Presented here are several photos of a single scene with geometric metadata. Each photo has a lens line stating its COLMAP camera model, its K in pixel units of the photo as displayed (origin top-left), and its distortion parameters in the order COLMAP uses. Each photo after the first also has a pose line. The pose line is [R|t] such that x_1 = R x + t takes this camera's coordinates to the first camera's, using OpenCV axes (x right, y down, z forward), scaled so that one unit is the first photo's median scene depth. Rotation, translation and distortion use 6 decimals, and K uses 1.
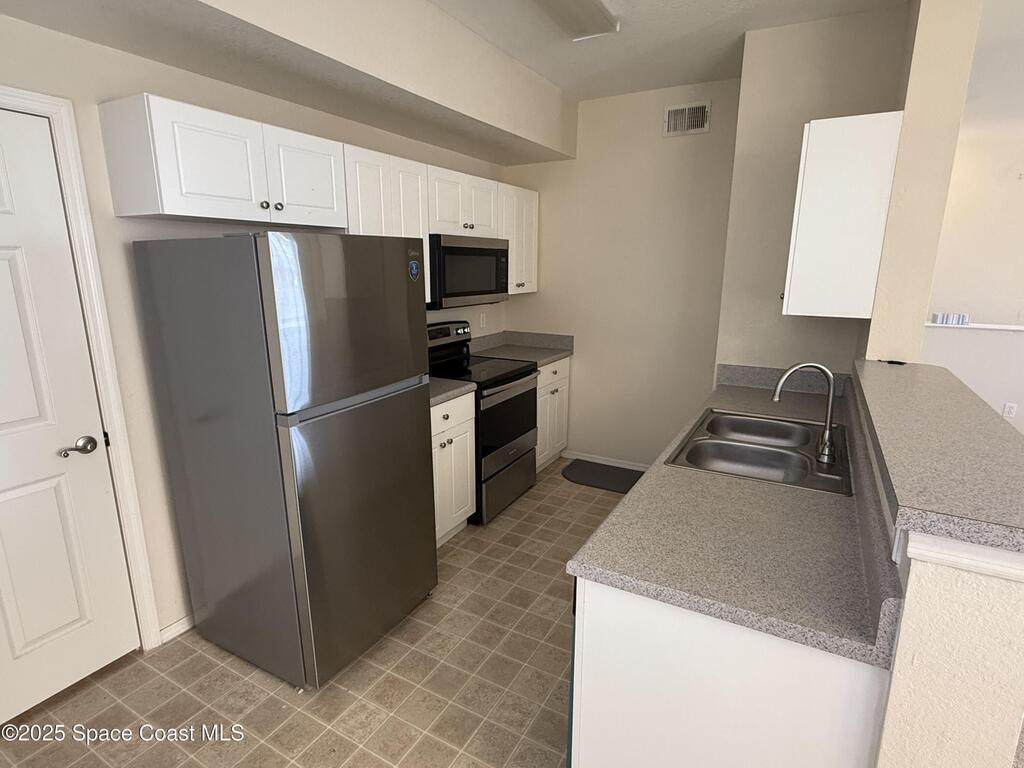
lens RADIAL K [[537.9, 0, 510.2], [0, 537.9, 385.2], [0, 0, 1]] dist [0.003044, -0.000711]
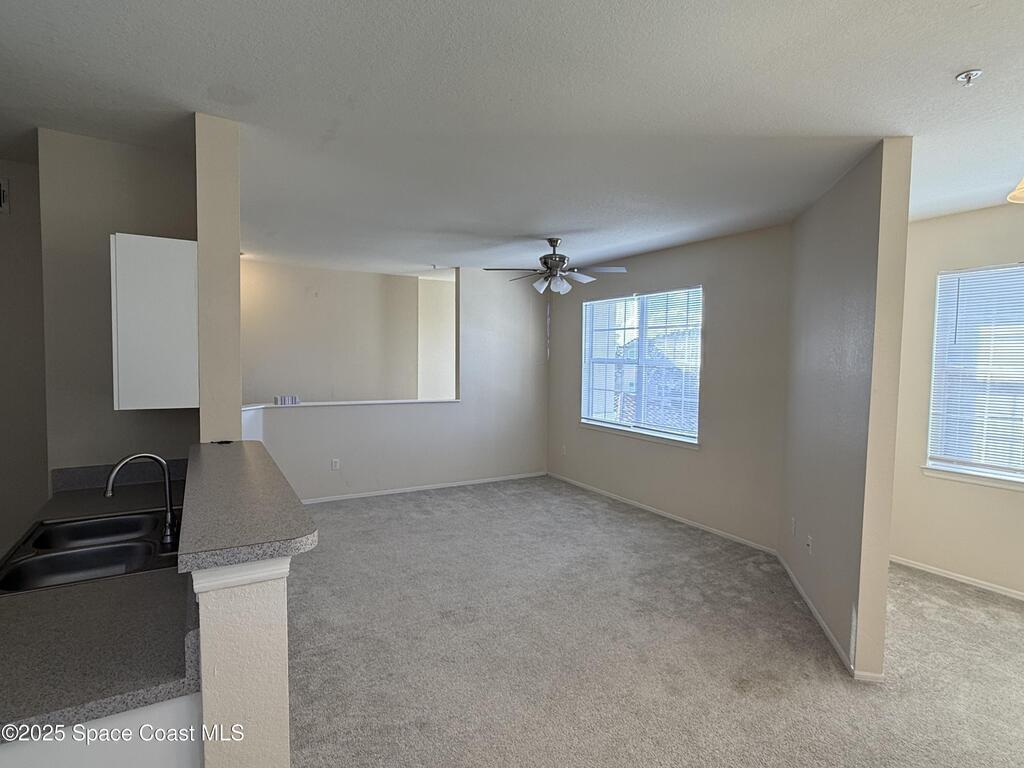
lens RADIAL K [[537.9, 0, 512.6], [0, 537.9, 383.9], [0, 0, 1]] dist [0.003044, -0.000711]
pose [[0.504696, -0.042267, 0.862262, 0.012508], [0.181723, 0.981623, -0.058248, 0.017746], [-0.843954, 0.186090, 0.503102, -0.177056]]
